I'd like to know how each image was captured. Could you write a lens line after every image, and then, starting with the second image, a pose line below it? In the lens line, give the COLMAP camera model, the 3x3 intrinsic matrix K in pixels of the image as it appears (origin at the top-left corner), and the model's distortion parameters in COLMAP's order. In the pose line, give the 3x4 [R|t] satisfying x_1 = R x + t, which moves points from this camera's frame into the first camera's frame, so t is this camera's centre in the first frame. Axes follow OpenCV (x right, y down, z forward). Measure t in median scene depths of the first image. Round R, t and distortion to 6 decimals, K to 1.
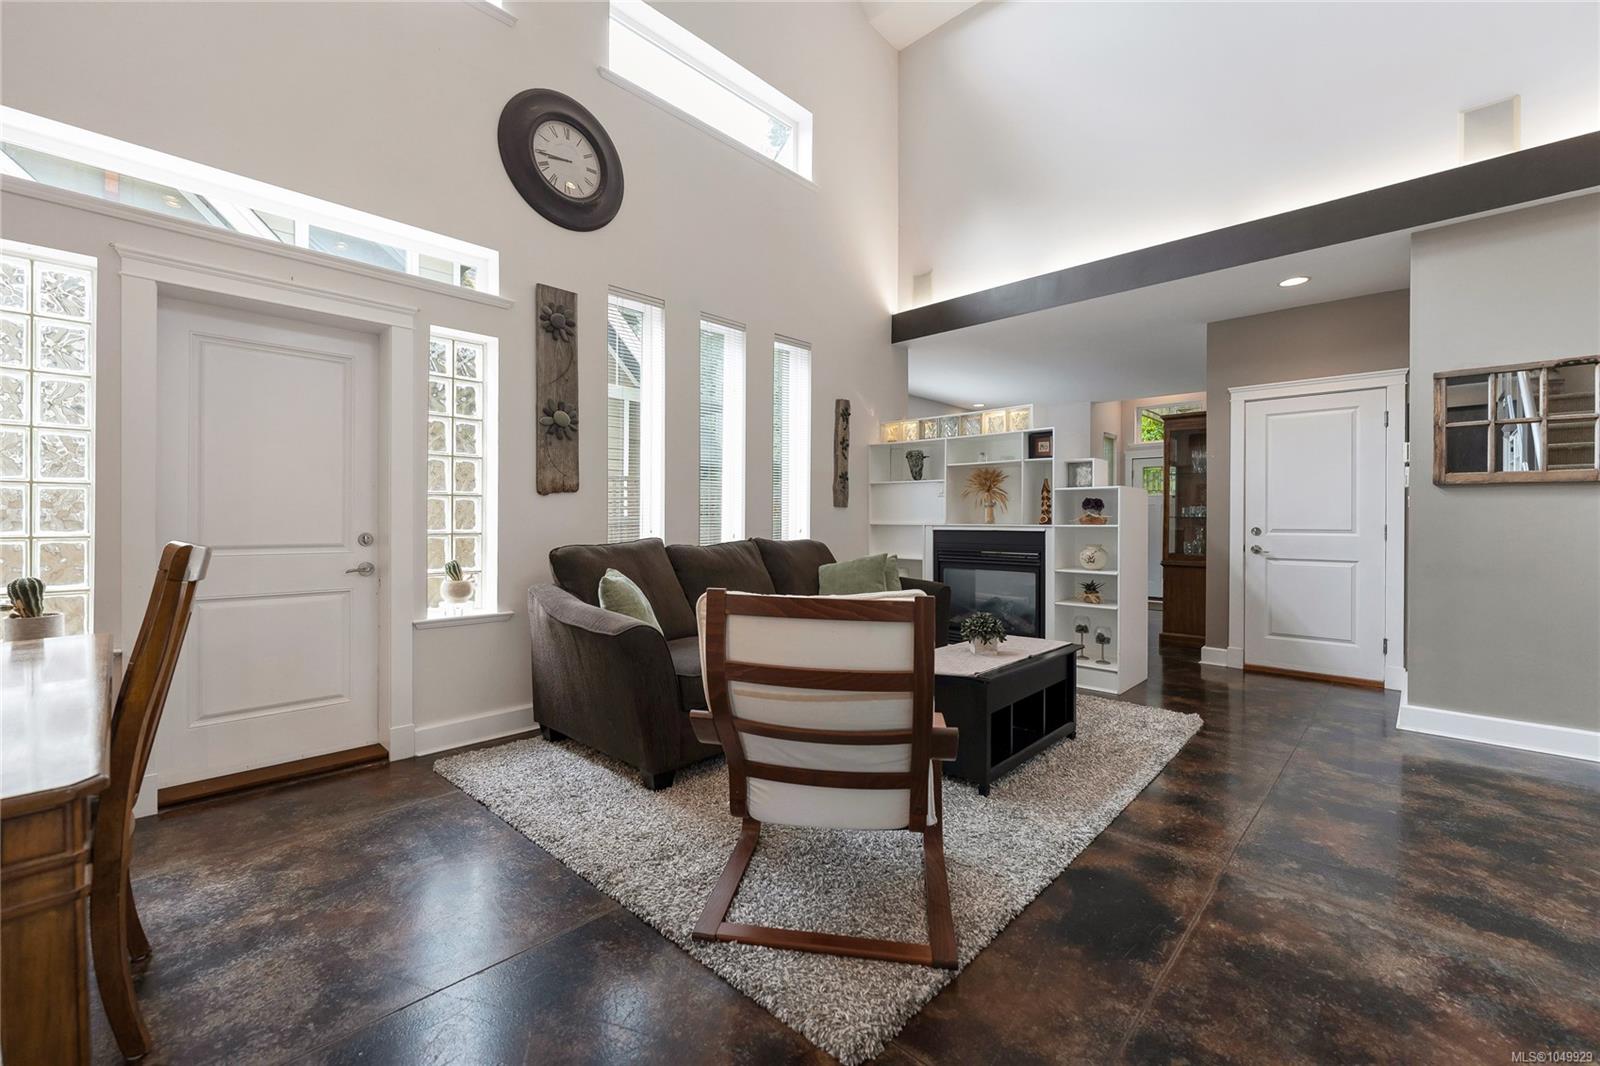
lens RADIAL K [[651.5, 0, 793.3], [0, 651.5, 520.3], [0, 0, 1]] dist [-0.000834, -0.000005]
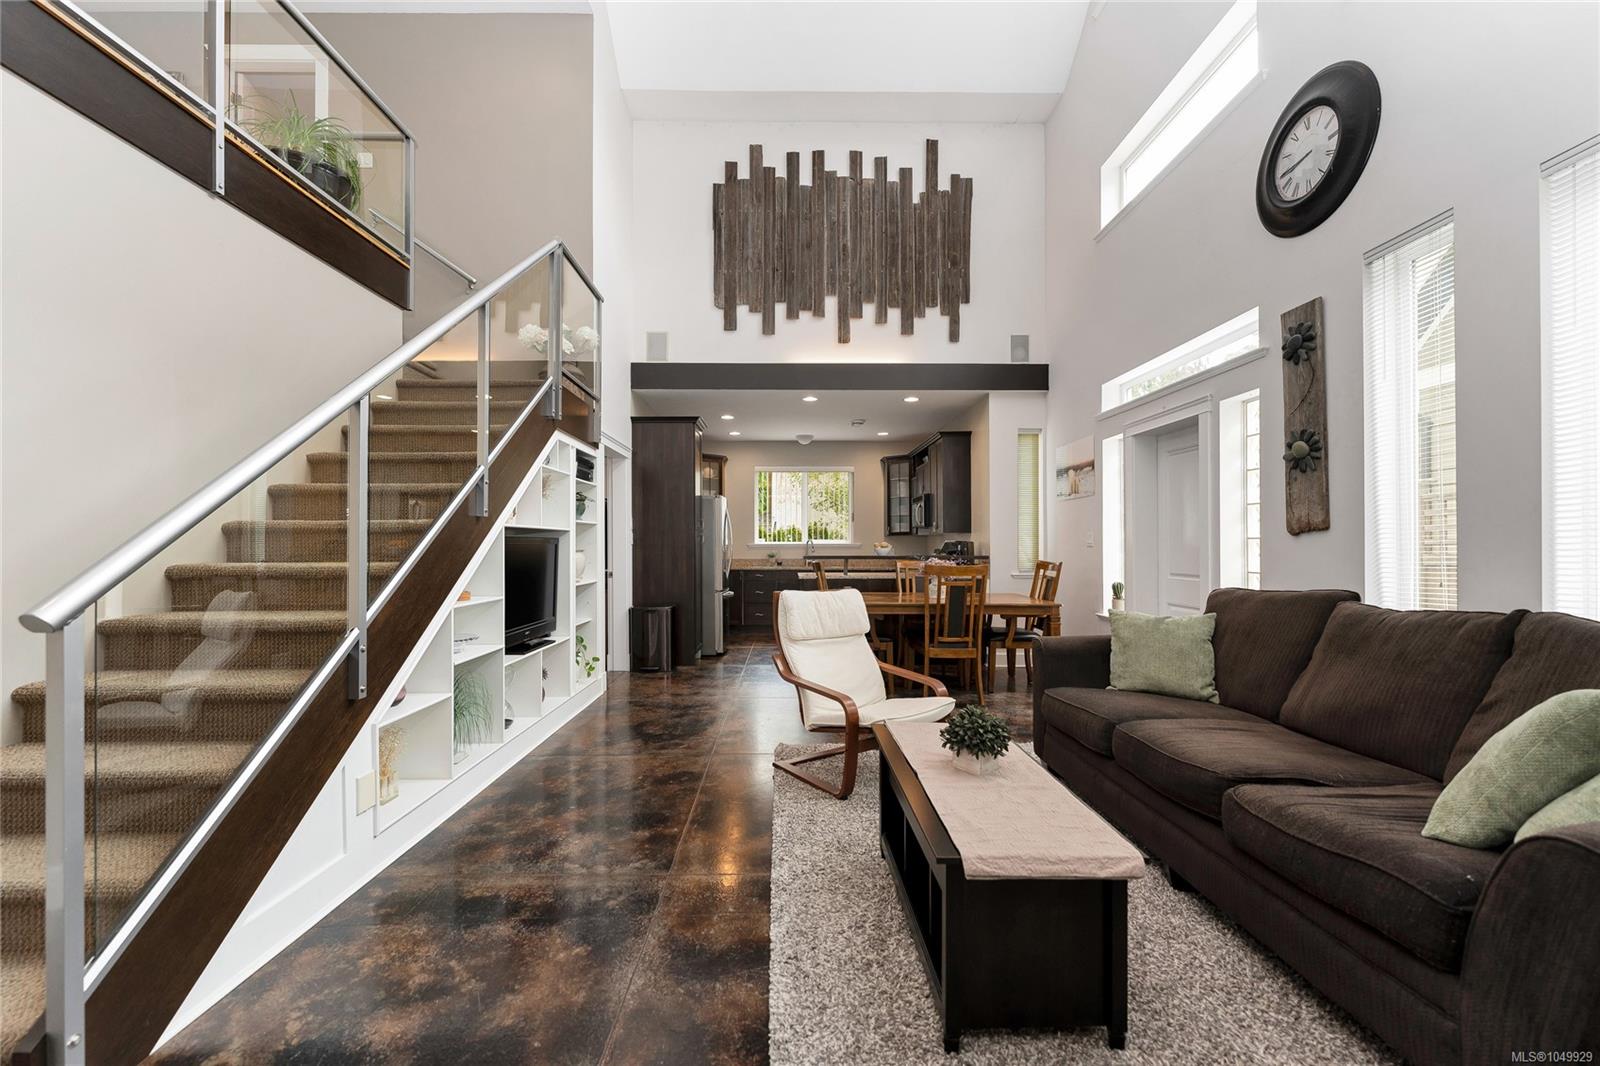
lens RADIAL K [[644.3, 0, 796.1], [0, 644.3, 543.4], [0, 0, 1]] dist [-0.000930, 0.000083]
pose [[-0.709346, -0.006283, -0.704832, 0.761689], [-0.004839, 0.999980, -0.004044, -0.020165], [0.704843, 0.000542, -0.709363, 1.143566]]
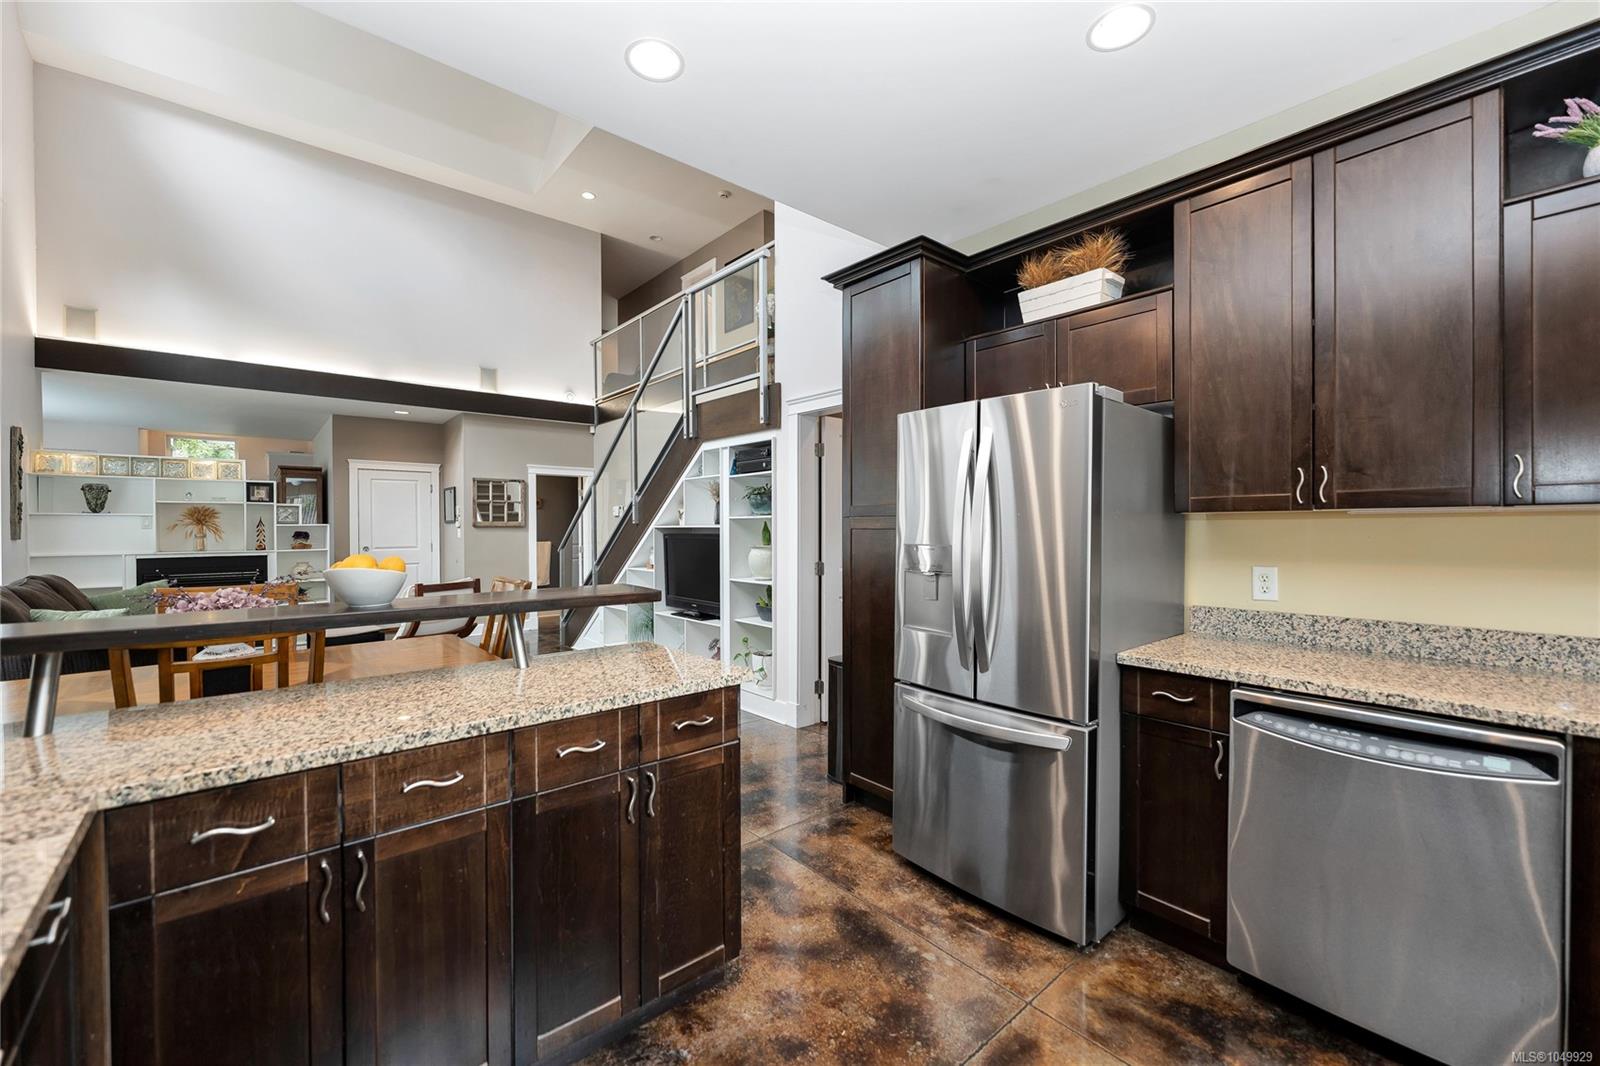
lens RADIAL K [[642.4, 0, 800.0], [0, 642.4, 533.0], [0, 0, 1]] dist [-0.002056, -0.000258]
pose [[0.090137, -0.014484, 0.995824, -1.123369], [0.006554, 0.999881, 0.013950, -0.053895], [-0.995908, 0.005269, 0.090221, -0.335344]]
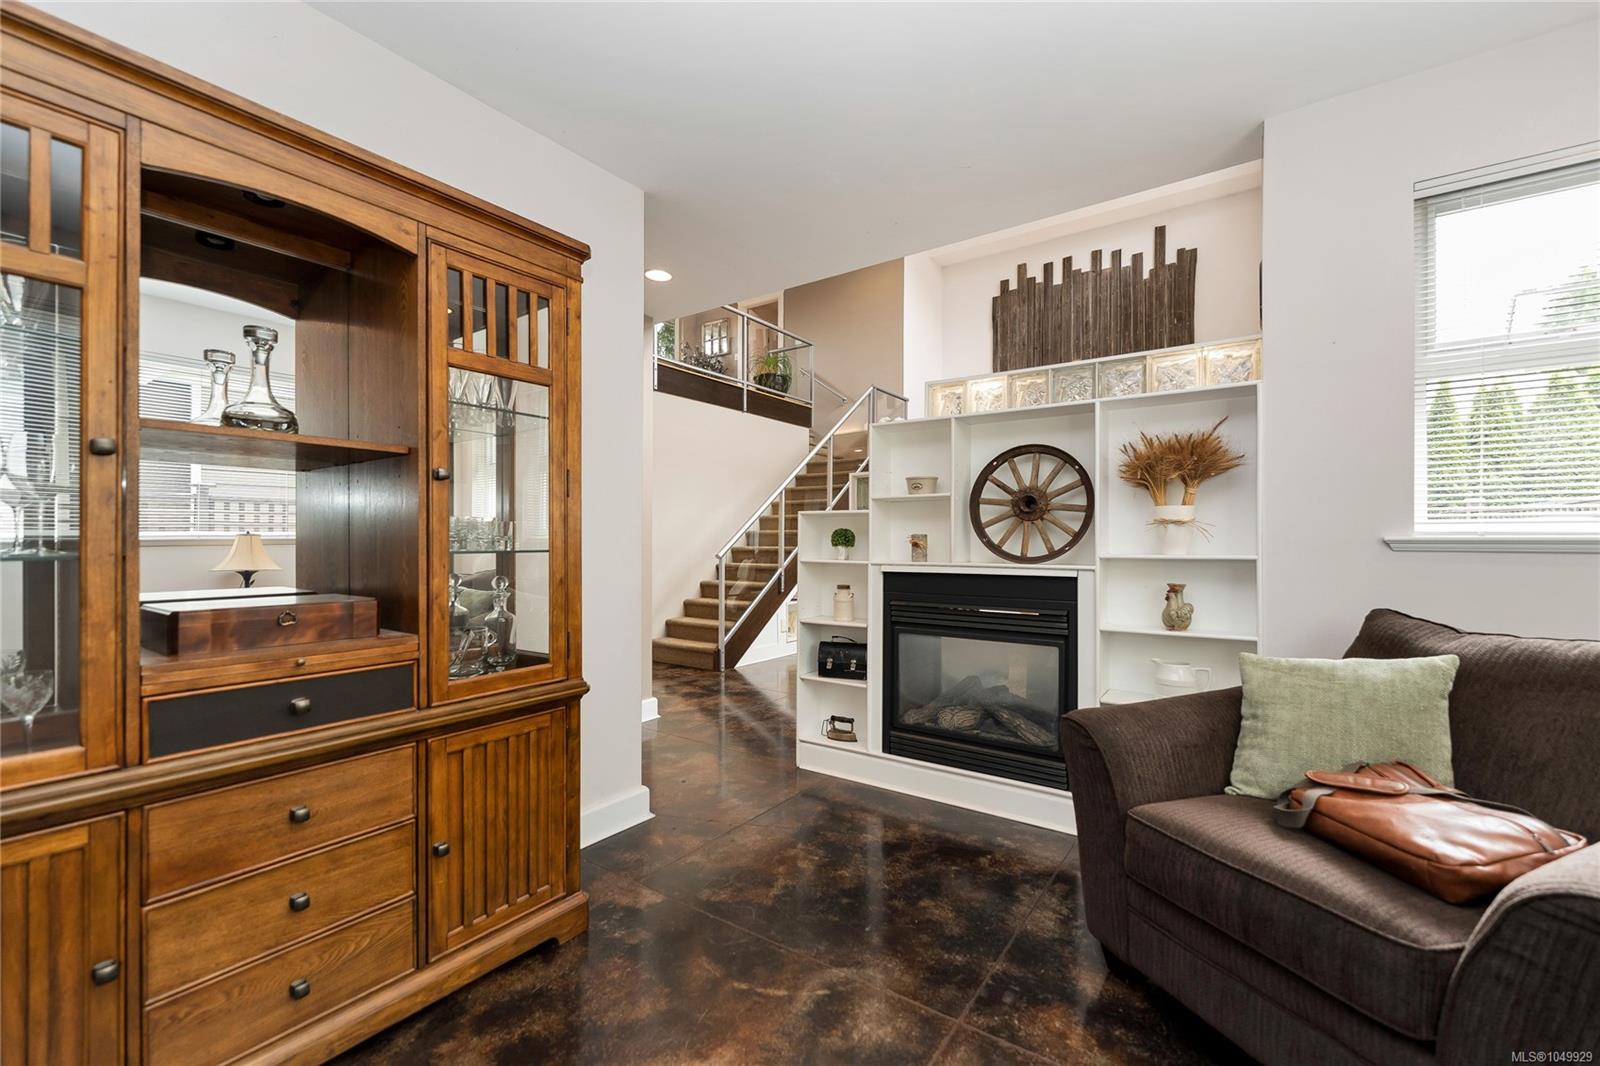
lens RADIAL K [[666.2, 0, 796.7], [0, 666.2, 541.5], [0, 0, 1]] dist [-0.000397, -0.000040]
pose [[-0.988661, -0.008669, -0.149915, 0.866989], [-0.008654, 0.999962, -0.000756, -0.013780], [0.149916, 0.000550, -0.988699, 2.291437]]
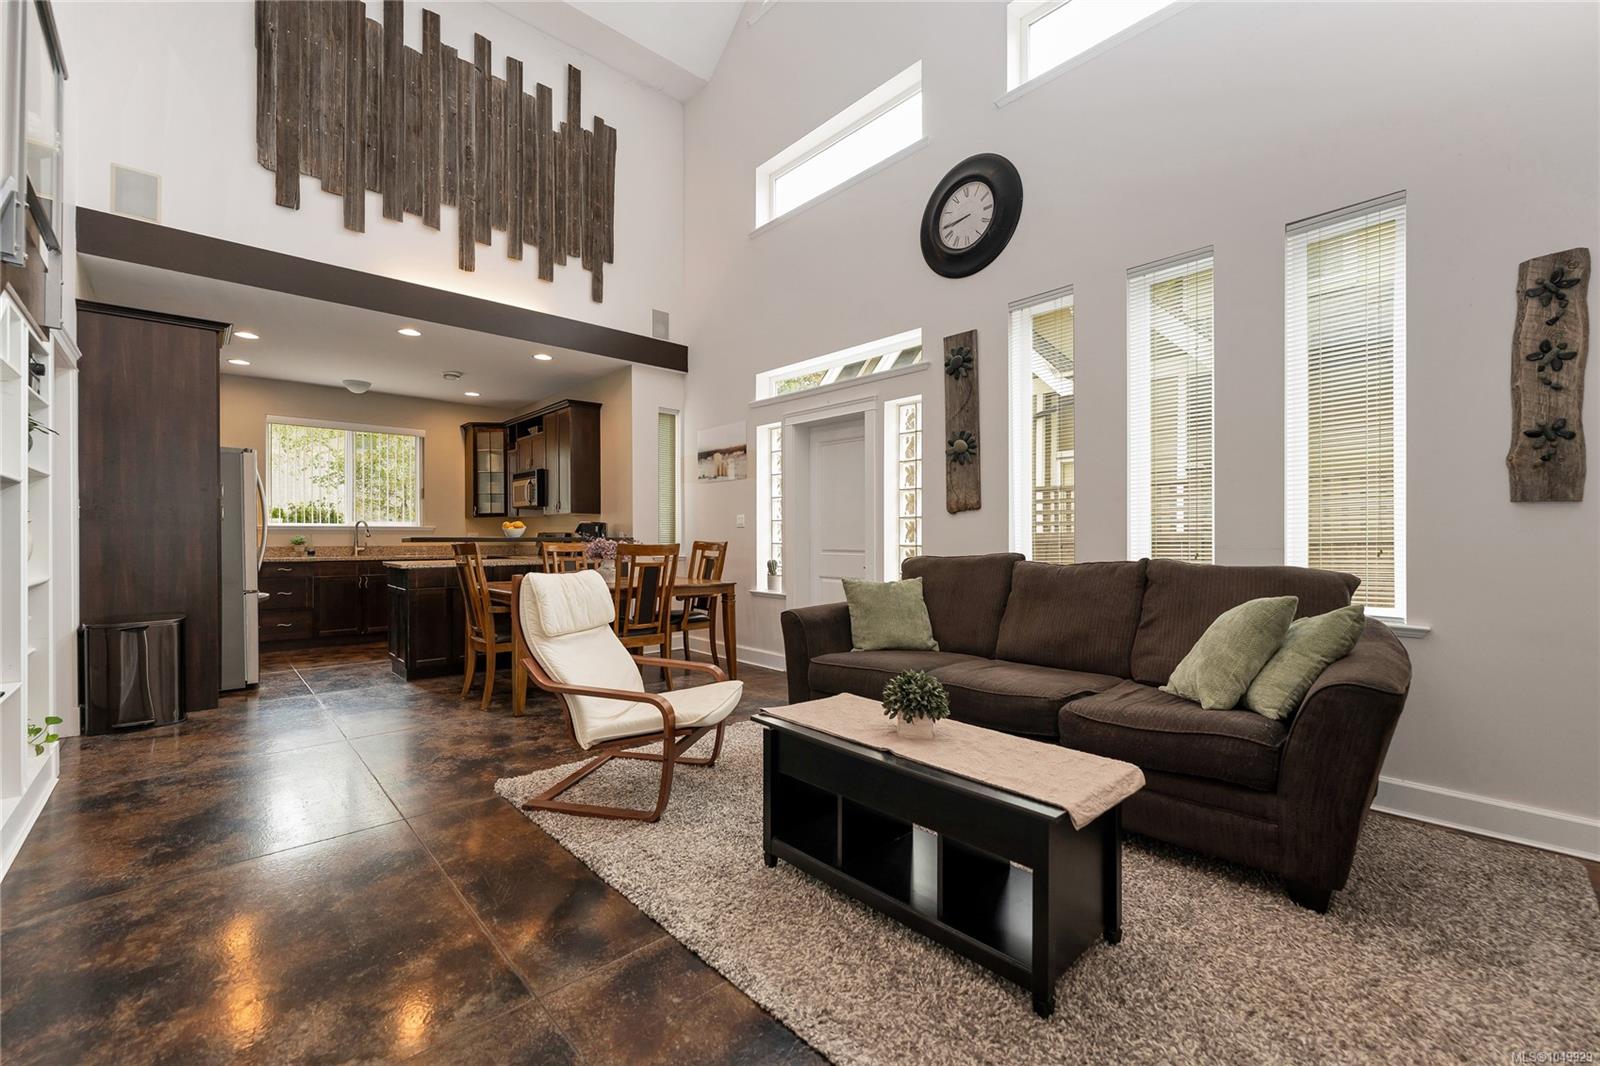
lens RADIAL K [[660.7, 0, 795.2], [0, 660.7, 536.3], [0, 0, 1]] dist [-0.000557, -0.000034]
pose [[-0.061787, -0.006352, -0.998069, 0.818730], [-0.003011, 0.999976, -0.006178, 0.009757], [0.998085, 0.002623, -0.061804, 0.785811]]
